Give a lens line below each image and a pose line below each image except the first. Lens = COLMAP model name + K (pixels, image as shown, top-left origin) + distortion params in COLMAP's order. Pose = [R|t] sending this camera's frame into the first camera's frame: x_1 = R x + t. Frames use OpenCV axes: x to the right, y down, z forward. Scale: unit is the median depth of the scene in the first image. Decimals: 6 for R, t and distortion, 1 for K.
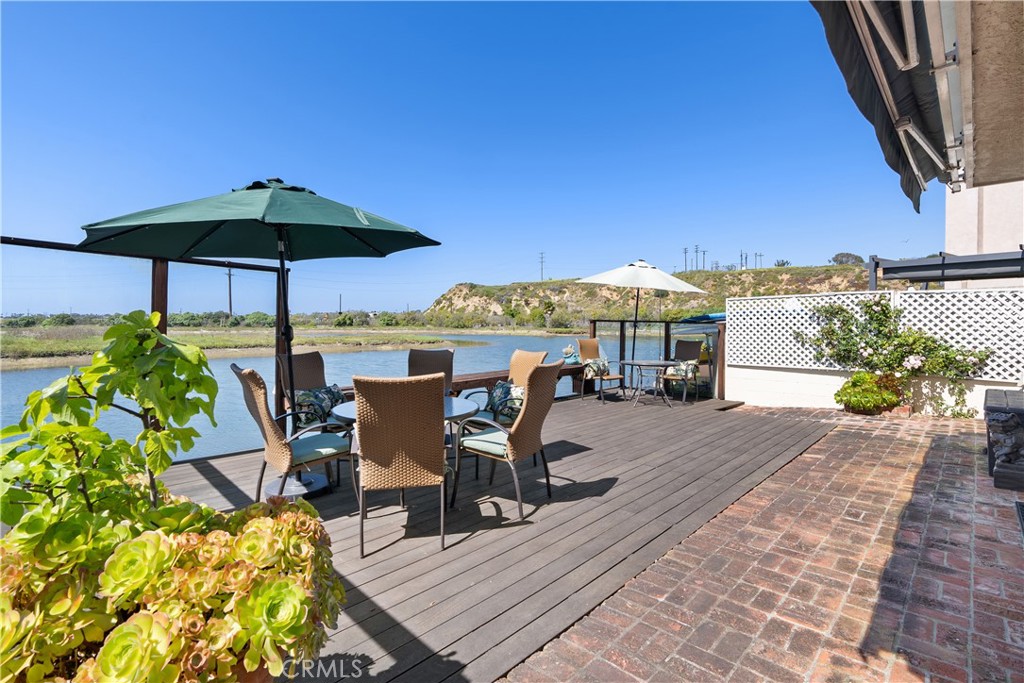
lens RADIAL K [[474.1, 0, 513.4], [0, 474.1, 332.2], [0, 0, 1]] dist [0.000308, 0.000112]
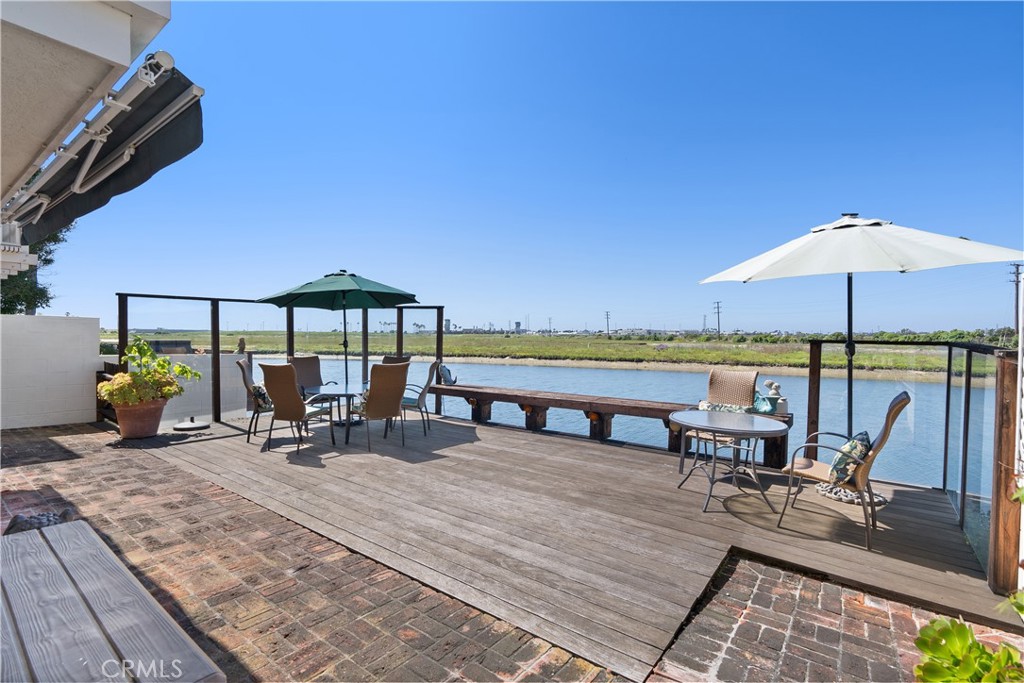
lens RADIAL K [[474.1, 0, 513.4], [0, 474.1, 332.2], [0, 0, 1]] dist [0.000308, 0.000112]
pose [[0.109340, 0.007319, -0.993977, 1.525273], [-0.022155, 0.999742, 0.004925, -0.059890], [0.993757, 0.021483, 0.109474, 1.385789]]
